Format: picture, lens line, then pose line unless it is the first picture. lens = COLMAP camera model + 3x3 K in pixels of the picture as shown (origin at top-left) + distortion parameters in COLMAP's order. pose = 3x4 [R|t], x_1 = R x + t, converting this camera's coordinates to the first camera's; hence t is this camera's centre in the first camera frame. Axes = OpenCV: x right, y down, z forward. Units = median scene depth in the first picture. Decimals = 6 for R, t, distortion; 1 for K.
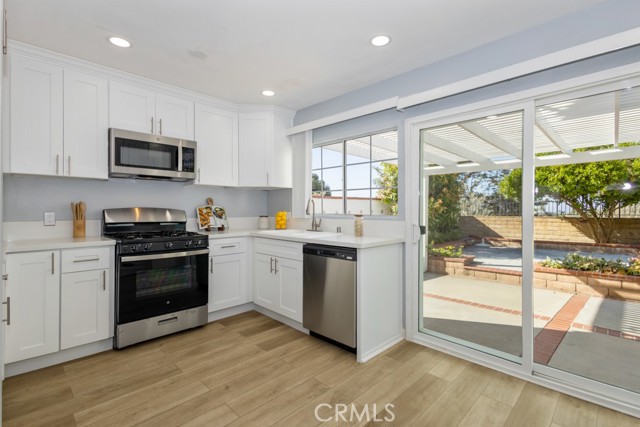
lens RADIAL K [[297.2, 0, 319.8], [0, 297.2, 208.4], [0, 0, 1]] dist [0.019031, -0.000324]
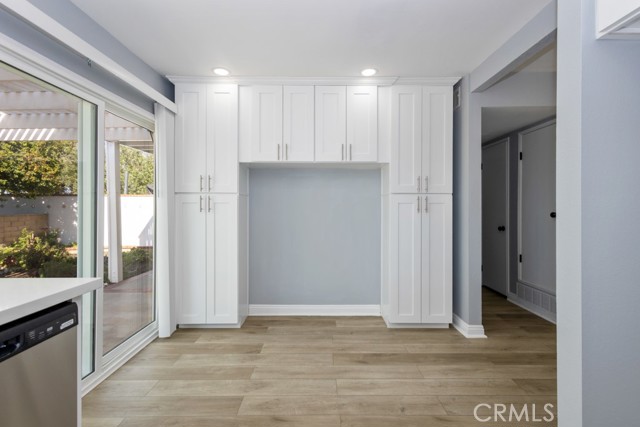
lens RADIAL K [[297.2, 0, 319.8], [0, 297.2, 208.4], [0, 0, 1]] dist [0.019031, -0.000324]
pose [[-0.701260, -0.003497, 0.712897, -0.364621], [-0.004070, 0.999991, 0.000902, -0.001027], [-0.712894, -0.002269, -0.701268, 0.825198]]
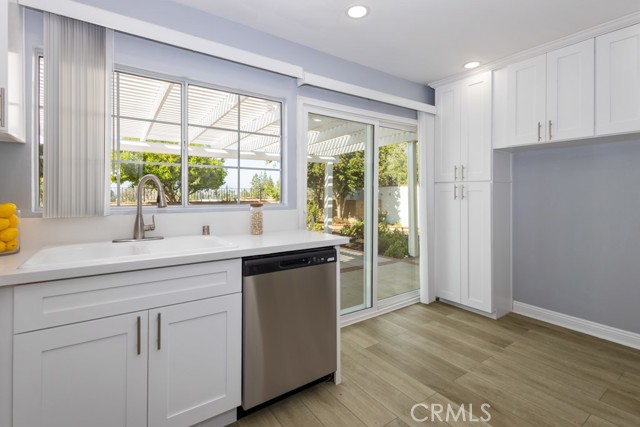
lens RADIAL K [[301.7, 0, 319.3], [0, 301.7, 194.5], [0, 0, 1]] dist [0.012214, -0.000019]
pose [[0.187560, -0.000277, 0.982253, -0.537609], [-0.003519, 0.999993, 0.000954, -0.003318], [-0.982247, -0.003636, 0.187558, 0.696429]]
